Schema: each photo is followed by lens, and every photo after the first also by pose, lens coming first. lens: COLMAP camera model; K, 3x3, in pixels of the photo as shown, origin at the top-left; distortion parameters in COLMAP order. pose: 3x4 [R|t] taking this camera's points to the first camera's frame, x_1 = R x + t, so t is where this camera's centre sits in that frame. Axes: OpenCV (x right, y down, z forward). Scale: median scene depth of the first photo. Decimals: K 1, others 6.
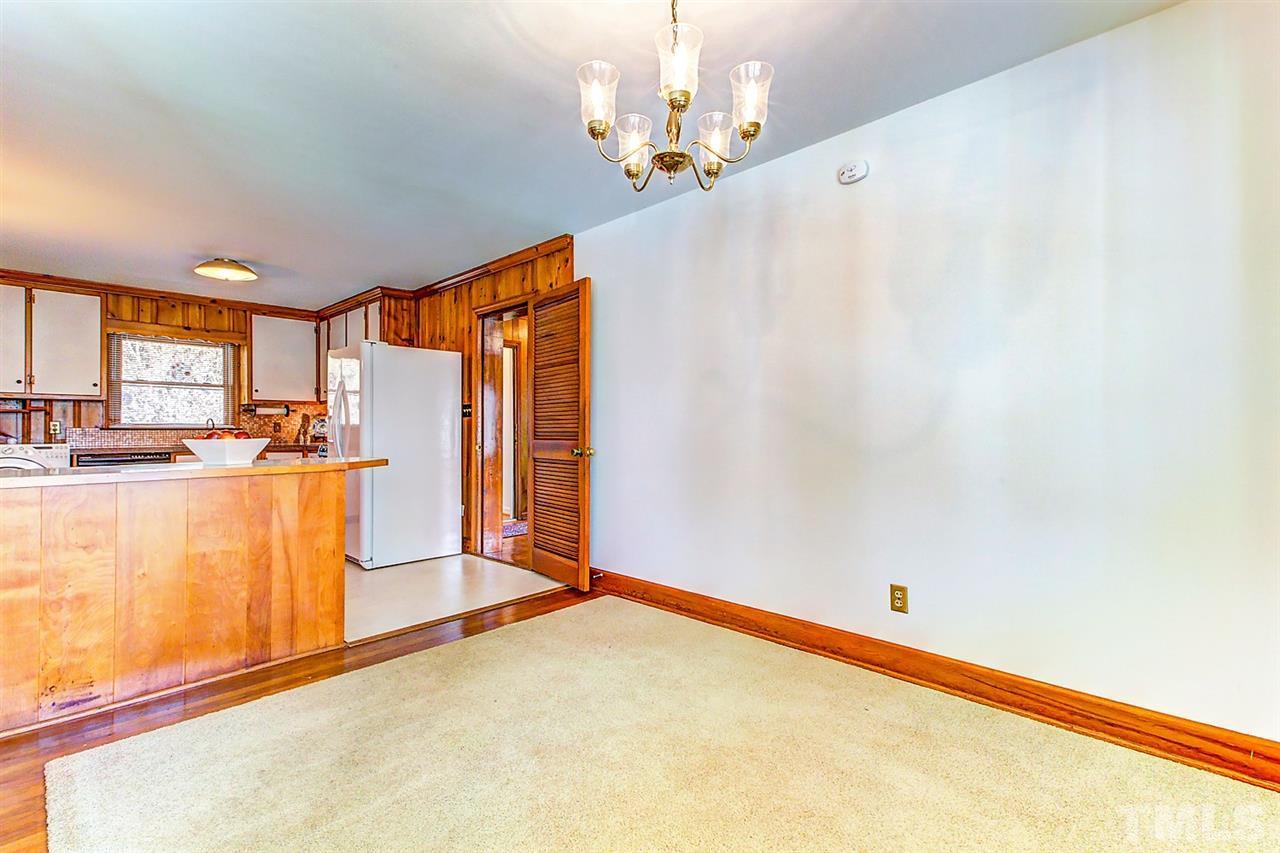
lens RADIAL K [[531.9, 0, 640.0], [0, 531.9, 426.5], [0, 0, 1]] dist [-0.000413, -0.005536]
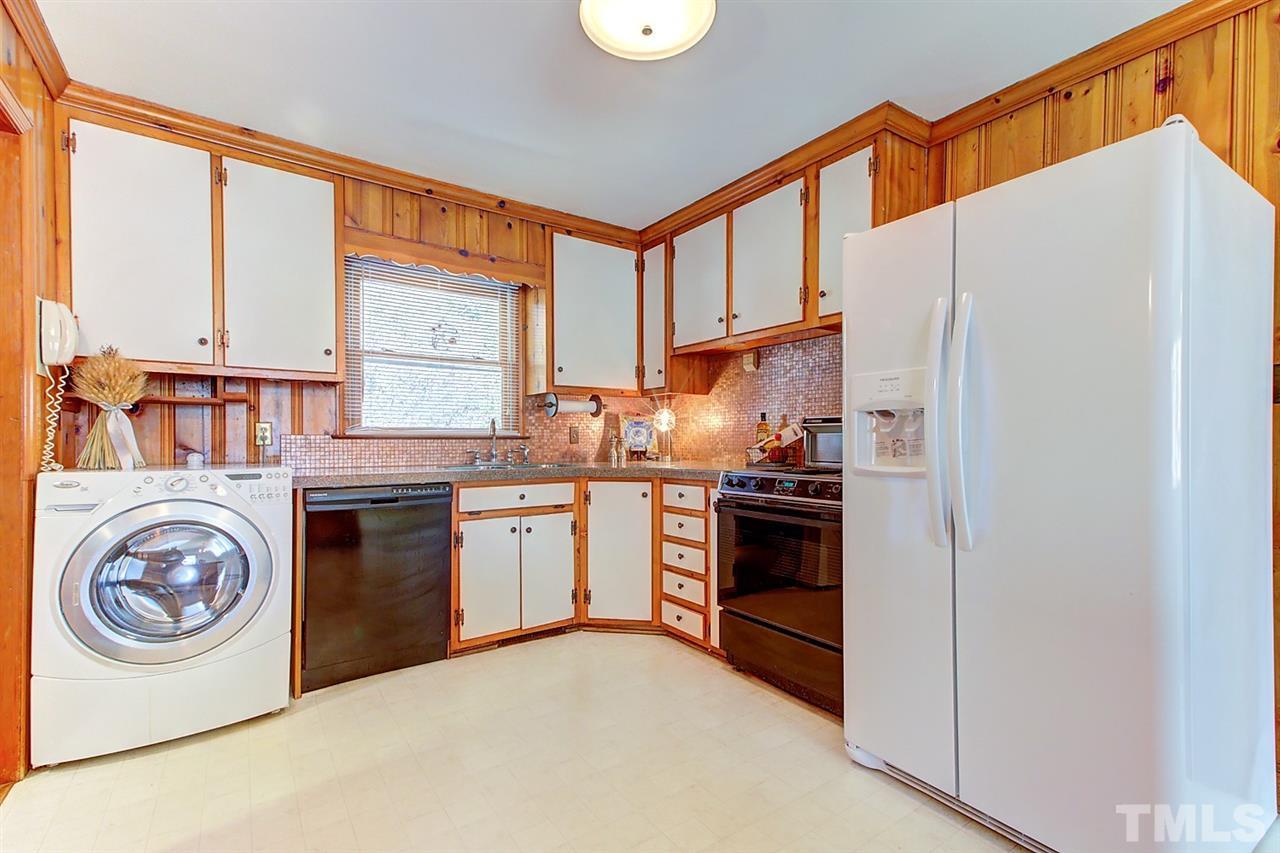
lens RADIAL K [[553.0, 0, 637.7], [0, 553.0, 444.7], [0, 0, 1]] dist [0.002721, 0.000324]
pose [[0.972310, 0.004701, -0.233649, -0.577486], [-0.001324, 0.999892, 0.014606, 0.004090], [0.233692, -0.013892, 0.972211, 0.513521]]
